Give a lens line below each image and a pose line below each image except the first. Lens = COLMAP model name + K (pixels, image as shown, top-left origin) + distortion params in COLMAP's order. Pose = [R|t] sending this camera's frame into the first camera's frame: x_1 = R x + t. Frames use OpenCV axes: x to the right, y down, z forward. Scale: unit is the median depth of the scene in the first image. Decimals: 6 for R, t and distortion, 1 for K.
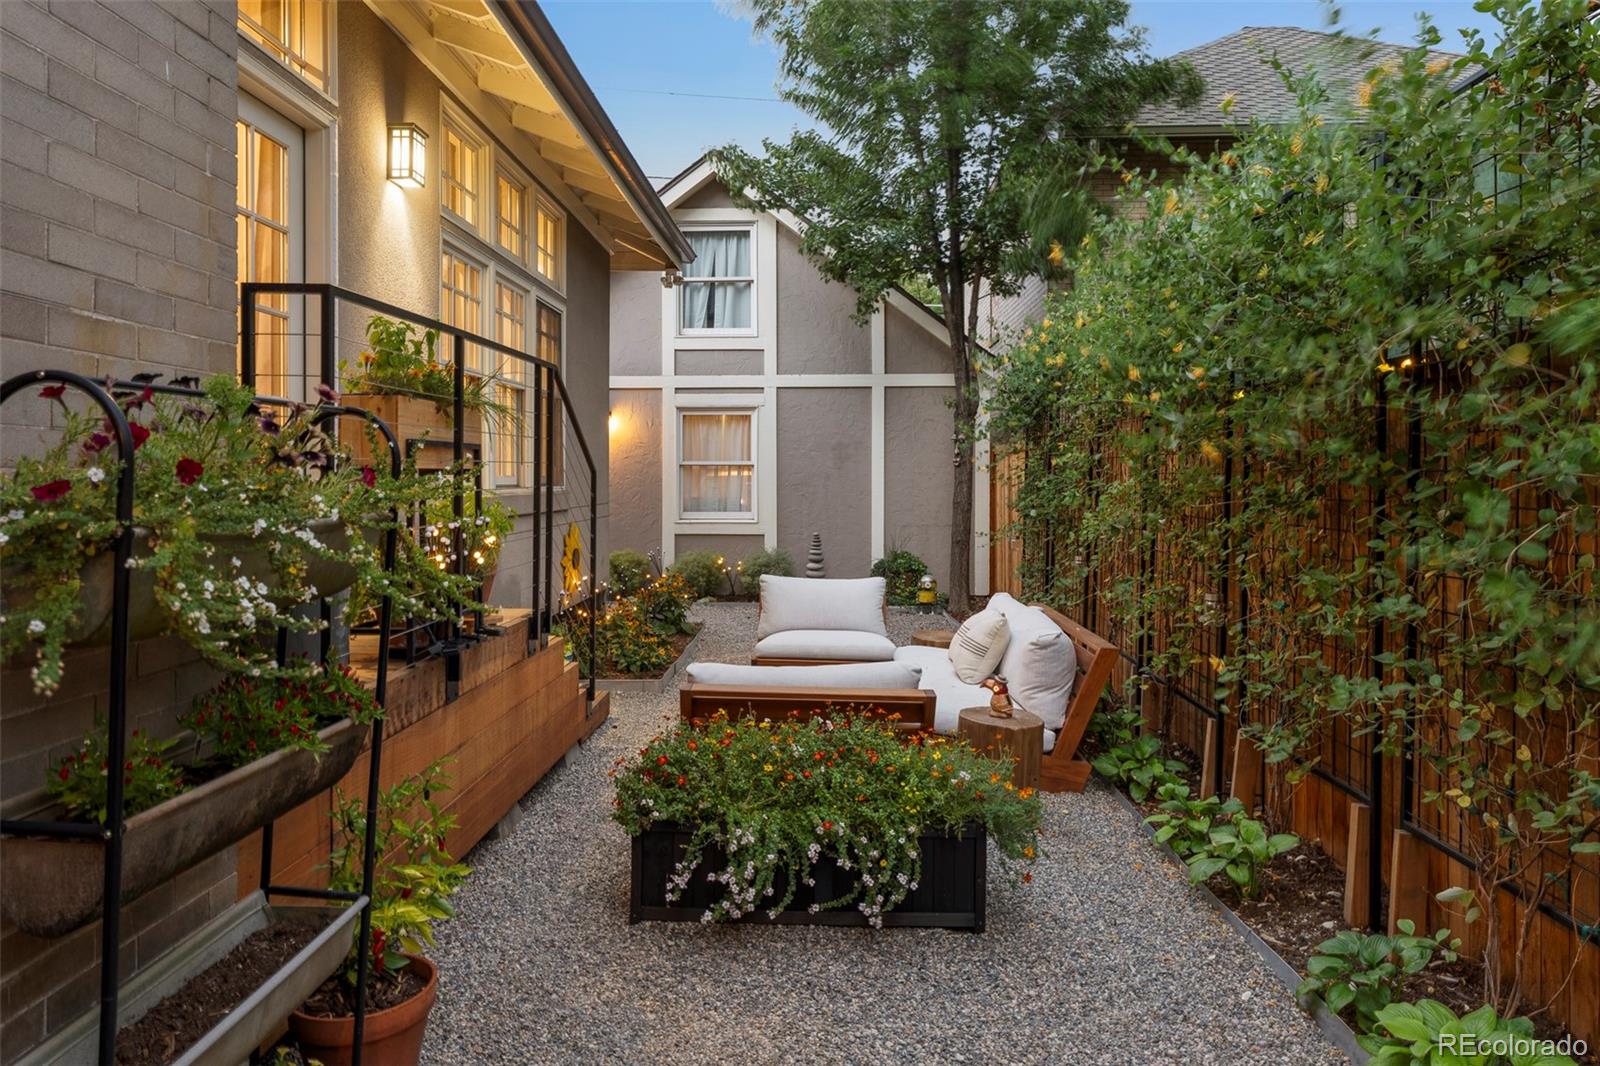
lens RADIAL K [[1053.3, 0, 800.0], [0, 1053.3, 533.0], [0, 0, 1]] dist [-0.003817, 0.001540]
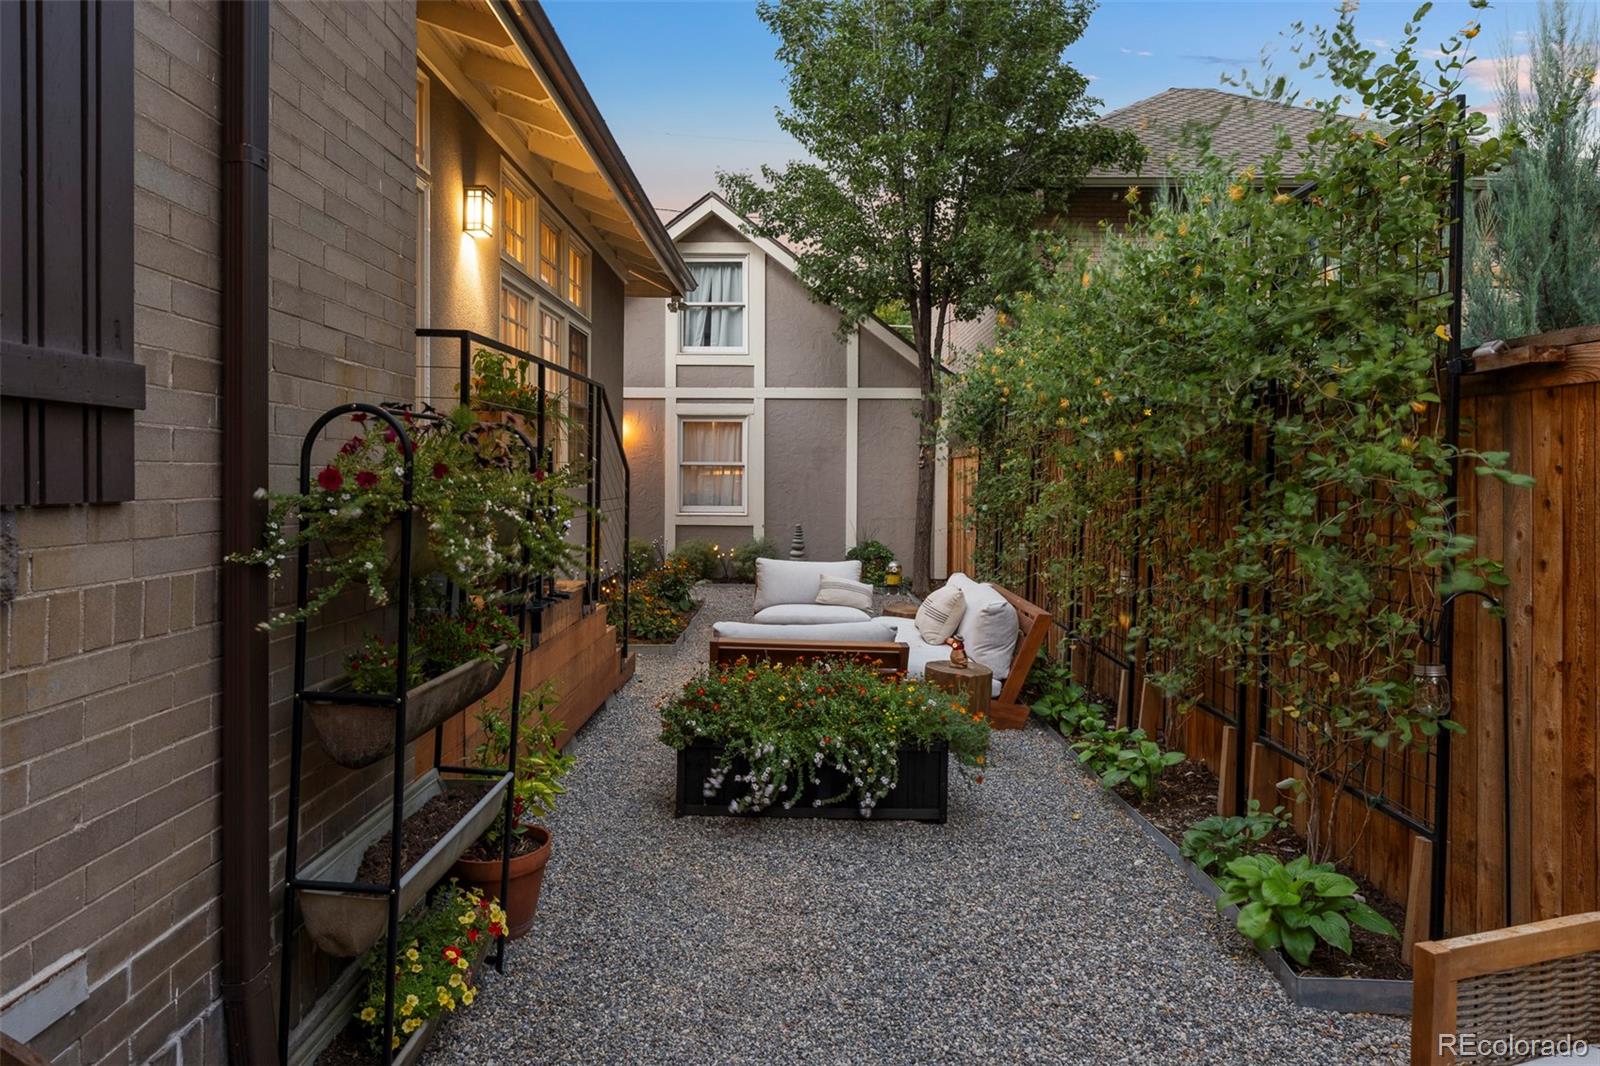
lens RADIAL K [[939.7, 0, 800.0], [0, 939.7, 533.0], [0, 0, 1]] dist [0.001536, -0.000304]
pose [[0.999703, 0.005063, 0.023841, -0.026949], [-0.005233, 0.999961, 0.007084, 0.006921], [-0.023804, -0.007207, 0.999691, -0.120916]]
